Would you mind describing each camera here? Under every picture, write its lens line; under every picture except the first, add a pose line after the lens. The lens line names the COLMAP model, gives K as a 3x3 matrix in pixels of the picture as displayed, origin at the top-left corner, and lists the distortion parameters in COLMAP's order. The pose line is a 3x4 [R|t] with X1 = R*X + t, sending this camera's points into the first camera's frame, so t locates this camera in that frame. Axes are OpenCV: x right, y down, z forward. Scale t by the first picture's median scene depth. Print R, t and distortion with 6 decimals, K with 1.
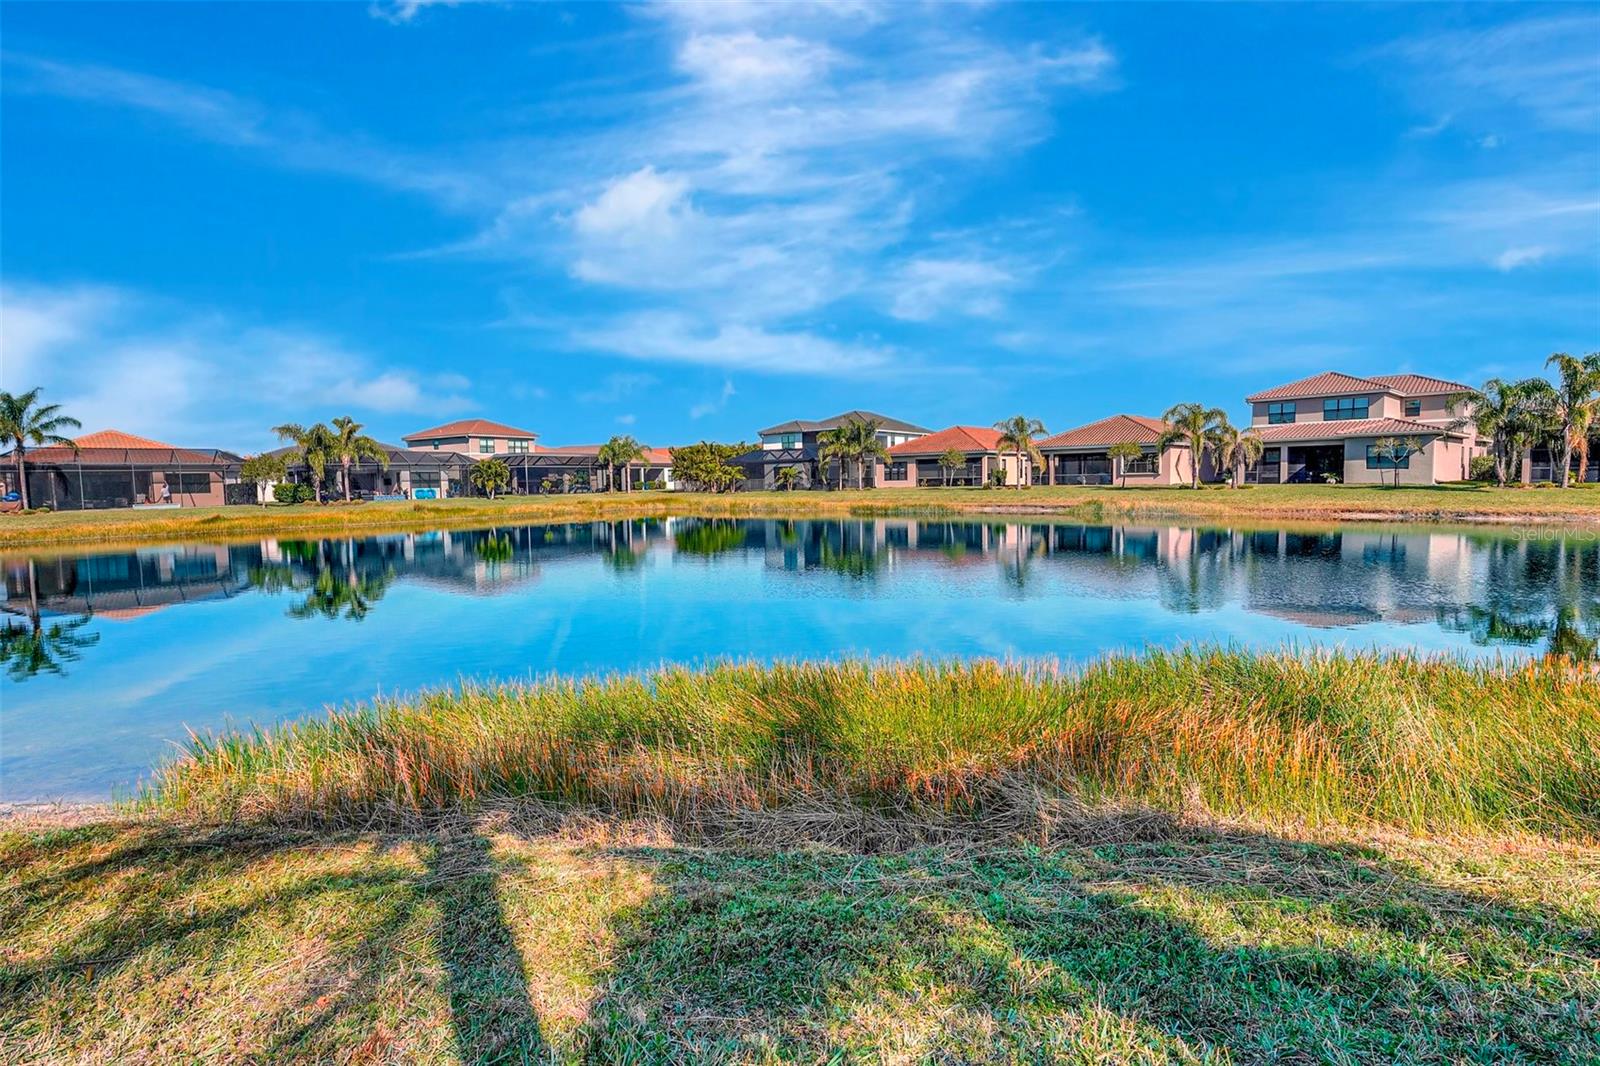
lens RADIAL K [[785.2, 0, 792.1], [0, 785.2, 516.9], [0, 0, 1]] dist [-0.002020, 0.000611]
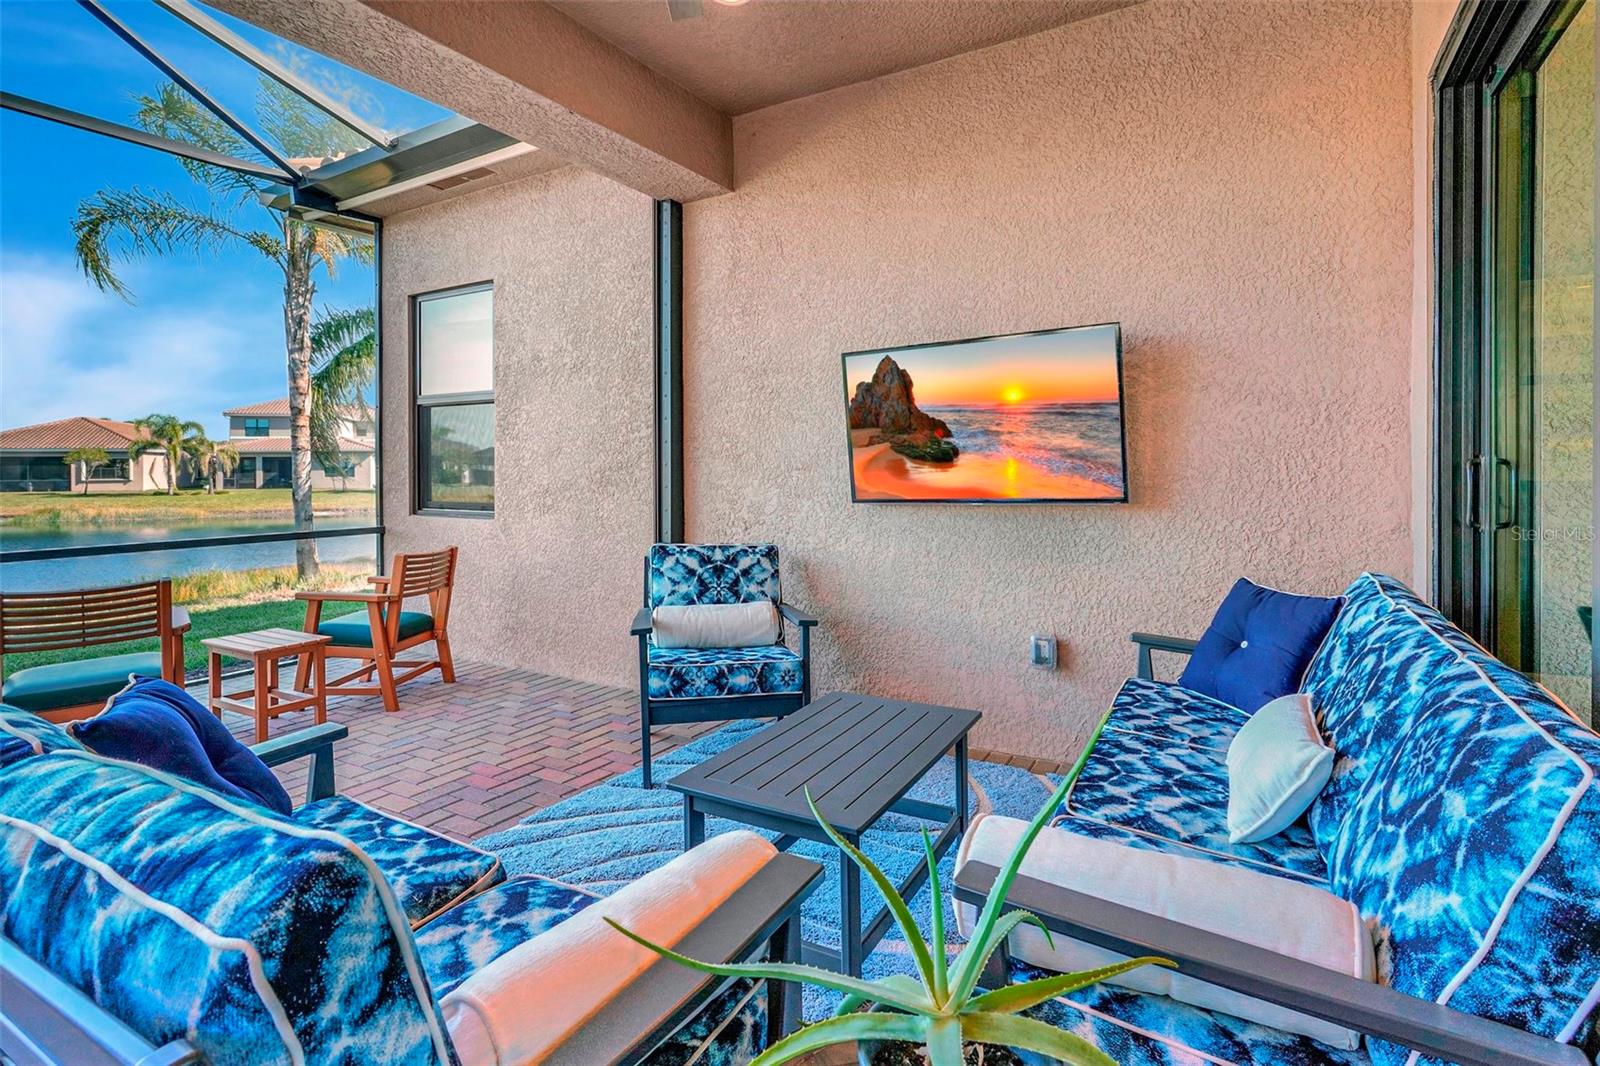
lens RADIAL K [[779.7, 0, 802.6], [0, 779.7, 465.0], [0, 0, 1]] dist [0.000456, 0.000963]
pose [[0.410638, 0.017655, 0.911627, -0.083438], [0.044122, 0.998257, -0.039207, 0.002864], [-0.910730, 0.056322, 0.409144, -0.179431]]
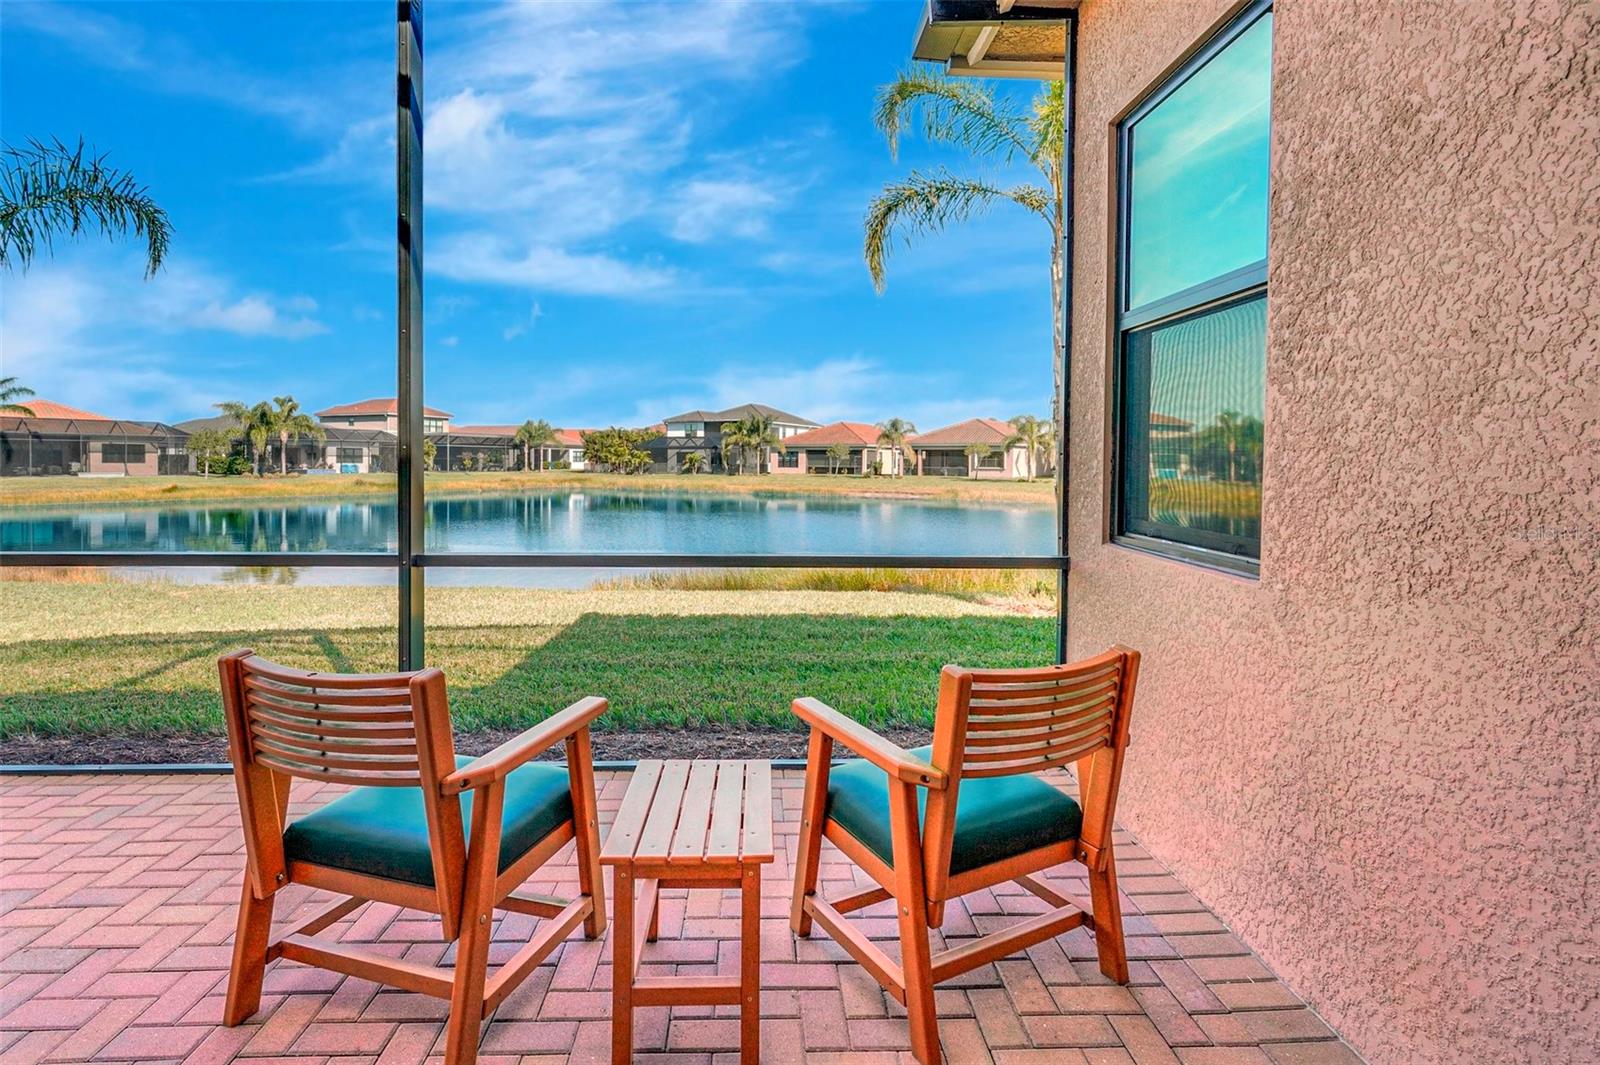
lens RADIAL K [[781.2, 0, 785.4], [0, 781.2, 477.7], [0, 0, 1]] dist [-0.001977, 0.000575]
pose [[0.988794, 0.024531, 0.147259, -0.046914], [-0.020542, 0.999381, -0.028545, 0.000903], [-0.147868, 0.025200, 0.988686, -0.145938]]
